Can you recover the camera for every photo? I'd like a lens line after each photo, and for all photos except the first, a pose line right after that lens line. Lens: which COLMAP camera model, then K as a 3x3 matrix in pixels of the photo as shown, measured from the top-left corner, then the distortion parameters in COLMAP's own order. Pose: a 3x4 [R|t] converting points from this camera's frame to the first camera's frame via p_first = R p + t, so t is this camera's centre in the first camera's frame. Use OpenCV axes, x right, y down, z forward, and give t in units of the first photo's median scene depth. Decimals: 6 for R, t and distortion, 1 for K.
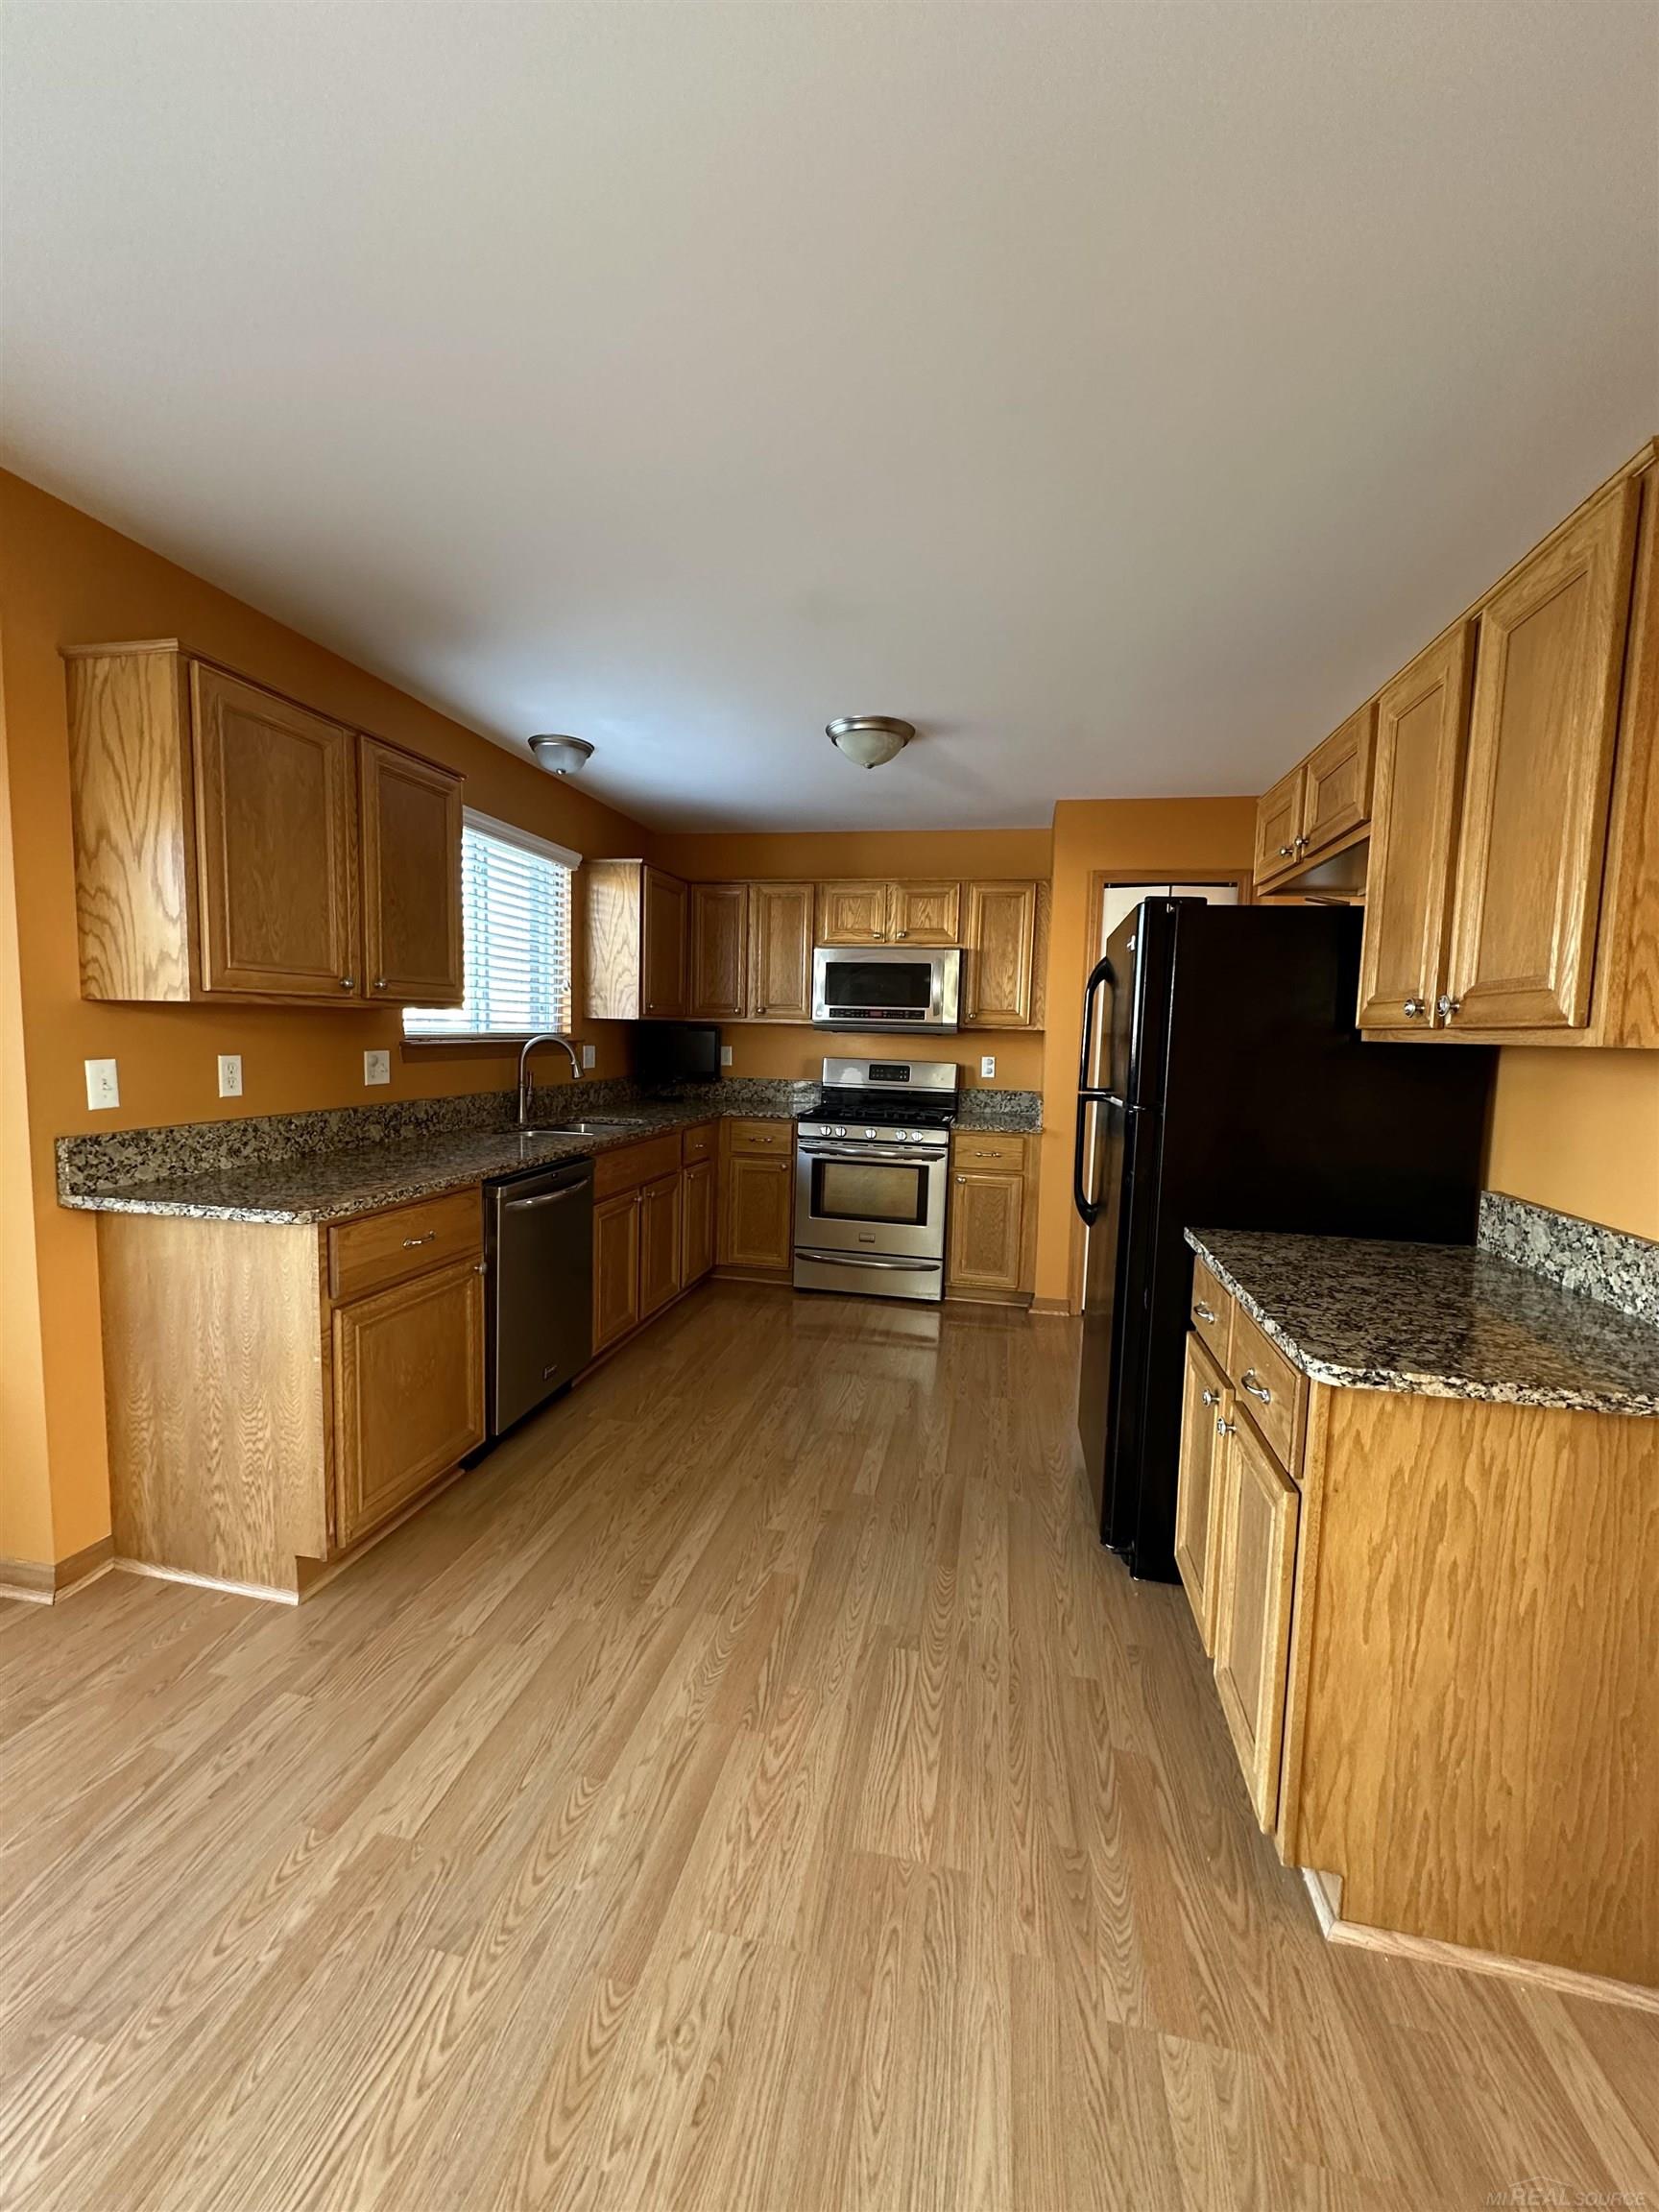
lens RADIAL K [[877.0, 0, 828.7], [0, 877.0, 1105.2], [0, 0, 1]] dist [-0.001083, -0.000015]
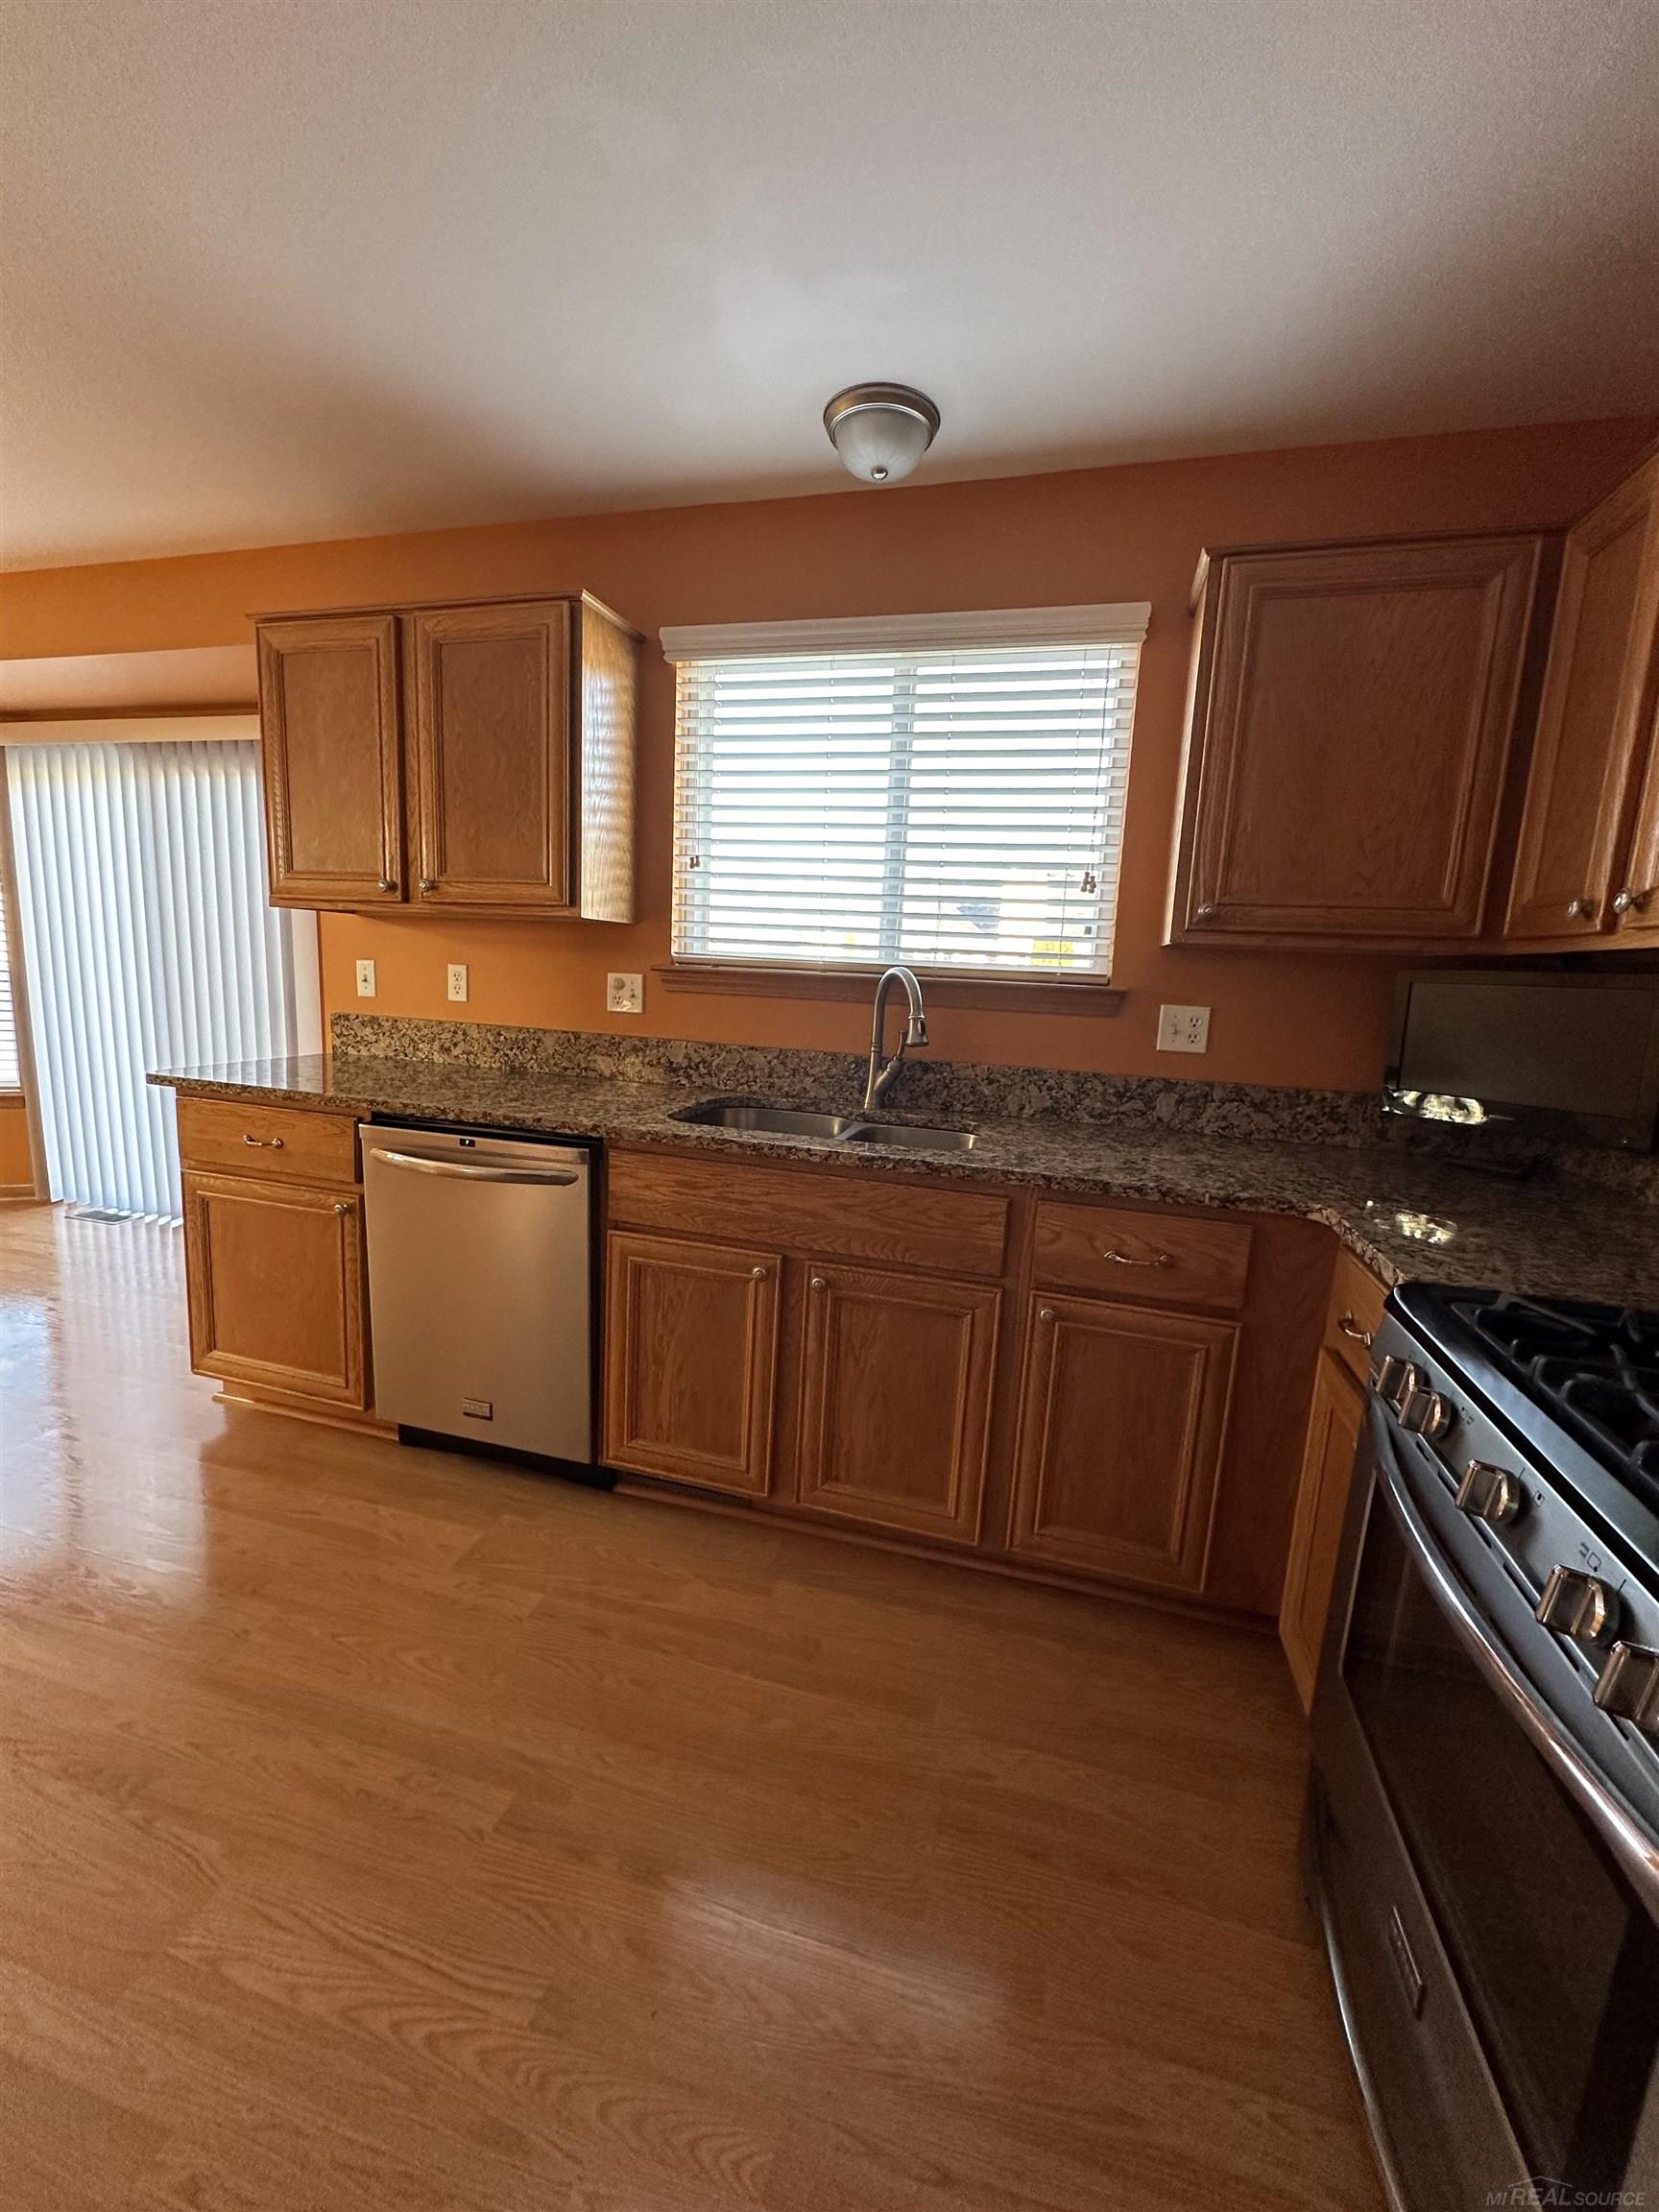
lens RADIAL K [[877.0, 0, 828.7], [0, 877.0, 1105.2], [0, 0, 1]] dist [-0.001083, -0.000015]
pose [[-0.067184, 0.130431, -0.989178, 0.426663], [-0.136215, 0.980937, 0.138596, -0.102513], [0.988399, 0.144053, -0.048136, 1.582791]]
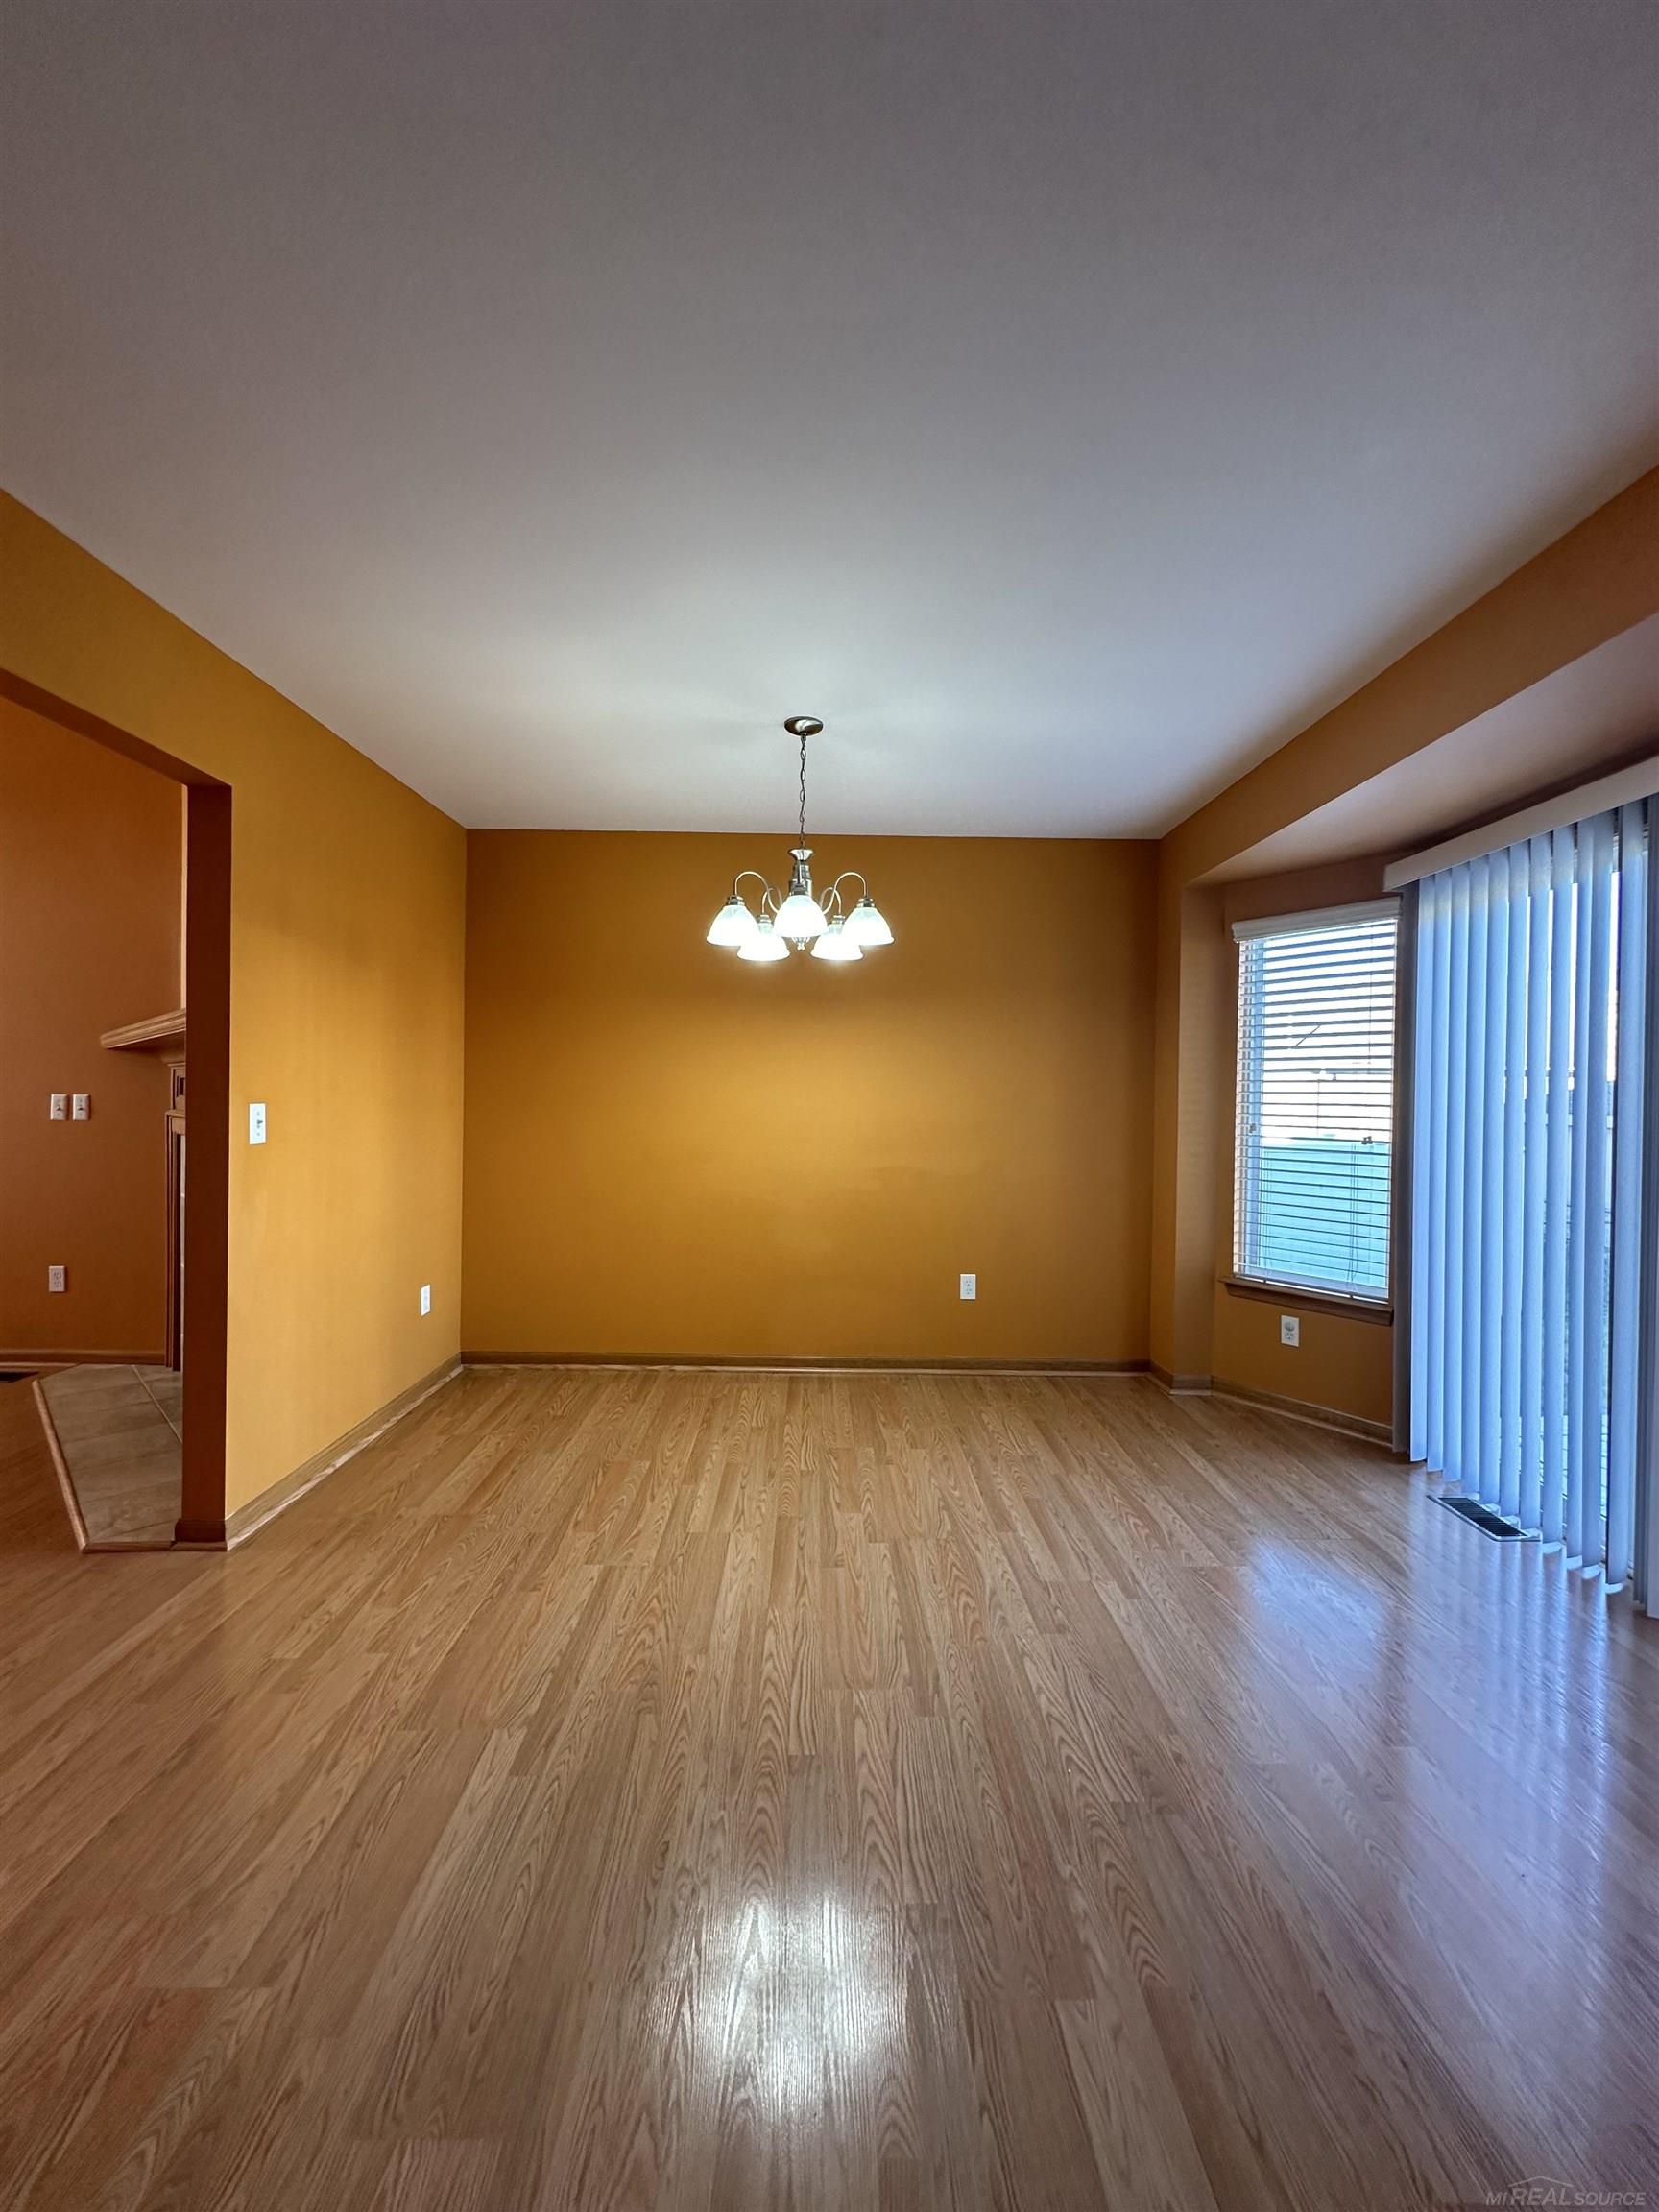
lens RADIAL K [[877.0, 0, 828.7], [0, 877.0, 1105.2], [0, 0, 1]] dist [-0.001083, -0.000015]
pose [[-0.977428, -0.037994, -0.207825, -0.032935], [-0.057685, 0.994312, 0.089527, -0.054610], [0.203241, 0.099495, -0.974060, 1.040261]]
